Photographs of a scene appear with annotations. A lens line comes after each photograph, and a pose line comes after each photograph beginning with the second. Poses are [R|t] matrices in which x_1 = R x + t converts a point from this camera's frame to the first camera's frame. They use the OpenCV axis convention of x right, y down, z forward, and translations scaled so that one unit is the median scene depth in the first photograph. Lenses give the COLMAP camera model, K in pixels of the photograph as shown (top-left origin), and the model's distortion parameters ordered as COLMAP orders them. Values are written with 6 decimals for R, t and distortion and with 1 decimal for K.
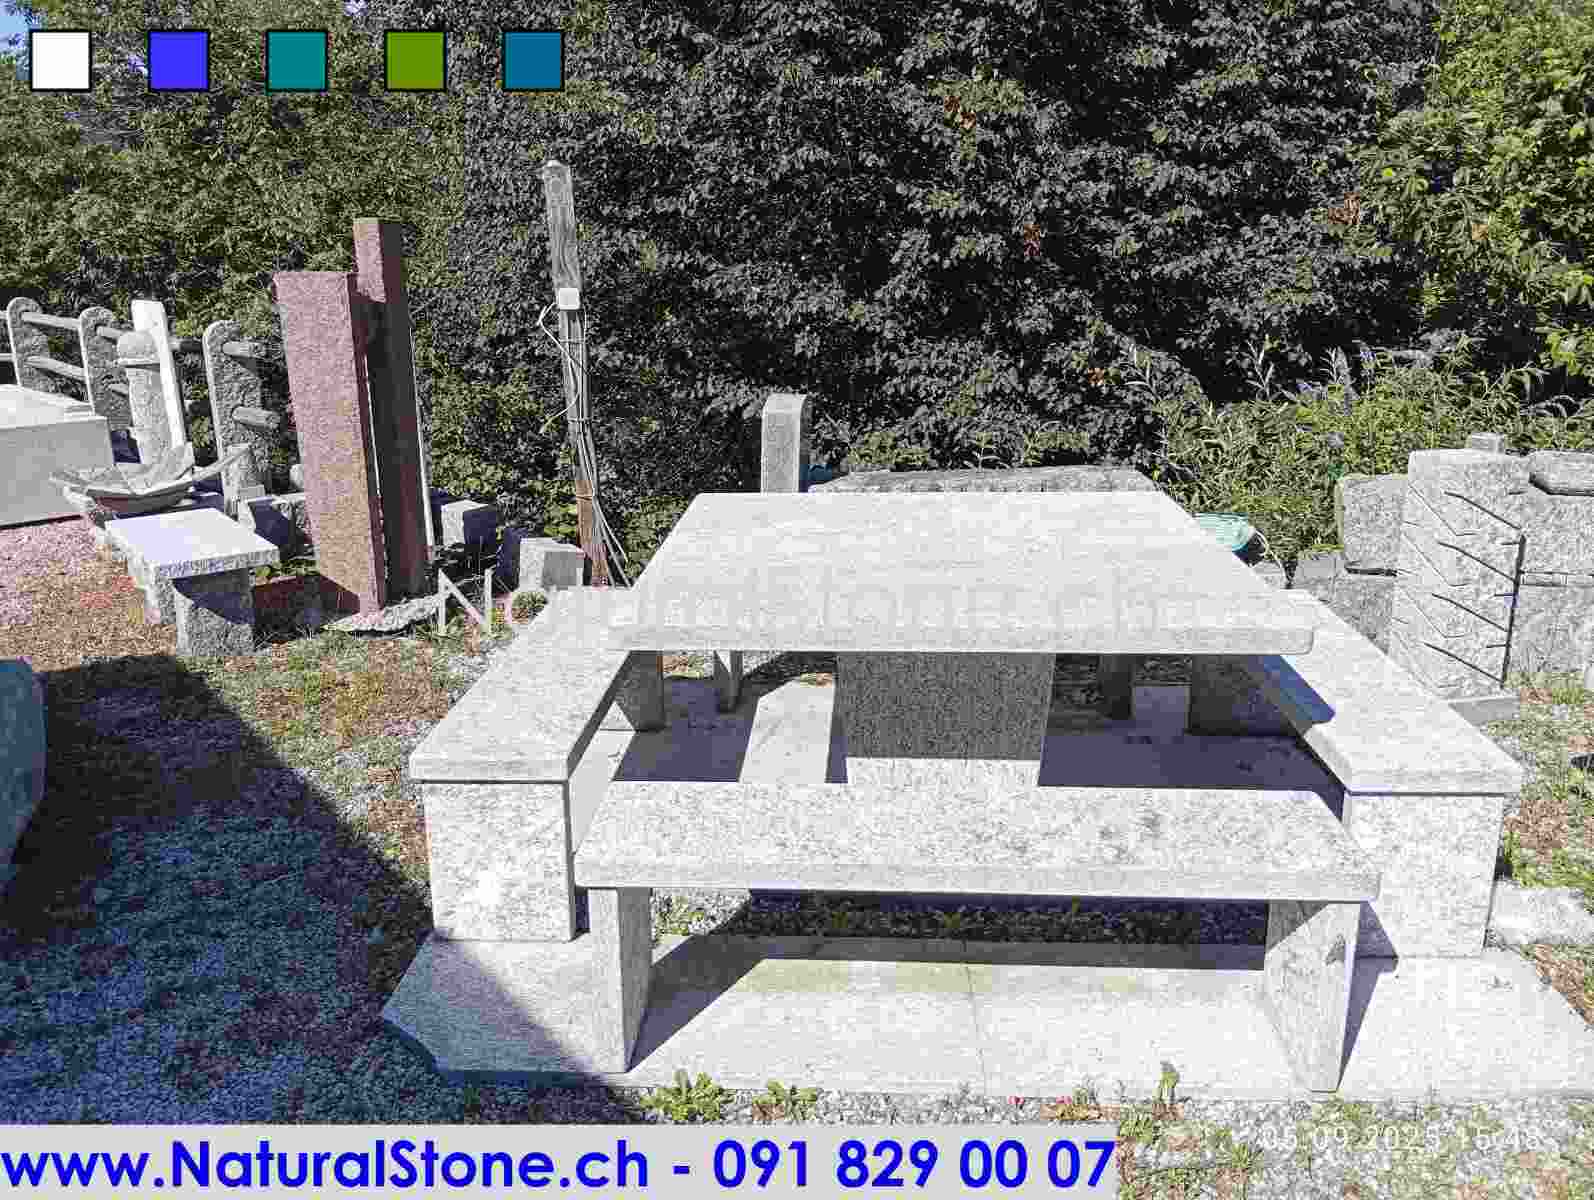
lens RADIAL K [[1295.8, 0, 798.7], [0, 1295.8, 595.1], [0, 0, 1]] dist [0.086415, -0.175801]
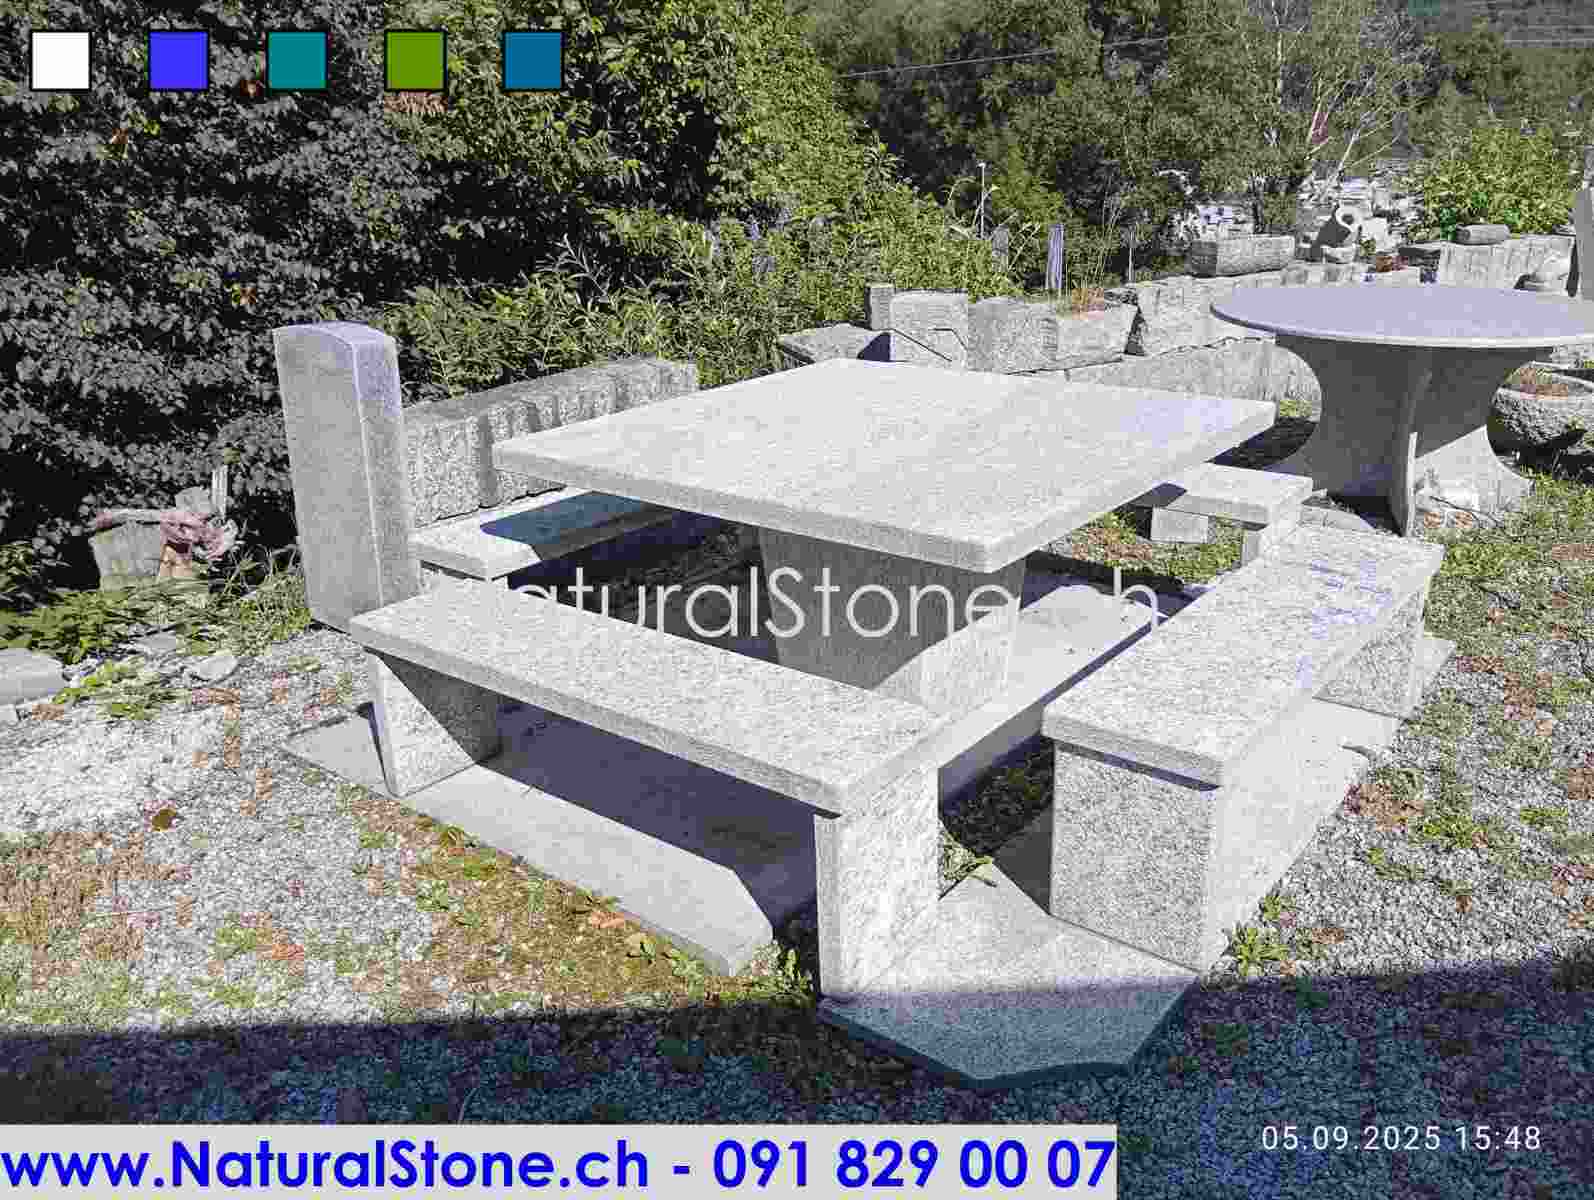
lens RADIAL K [[1295.8, 0, 798.7], [0, 1295.8, 595.1], [0, 0, 1]] dist [0.086415, -0.175801]
pose [[0.577722, -0.284064, 0.765209, -0.285591], [0.233741, 0.955802, 0.178346, -0.043313], [-0.782050, 0.075826, 0.618585, 0.173844]]
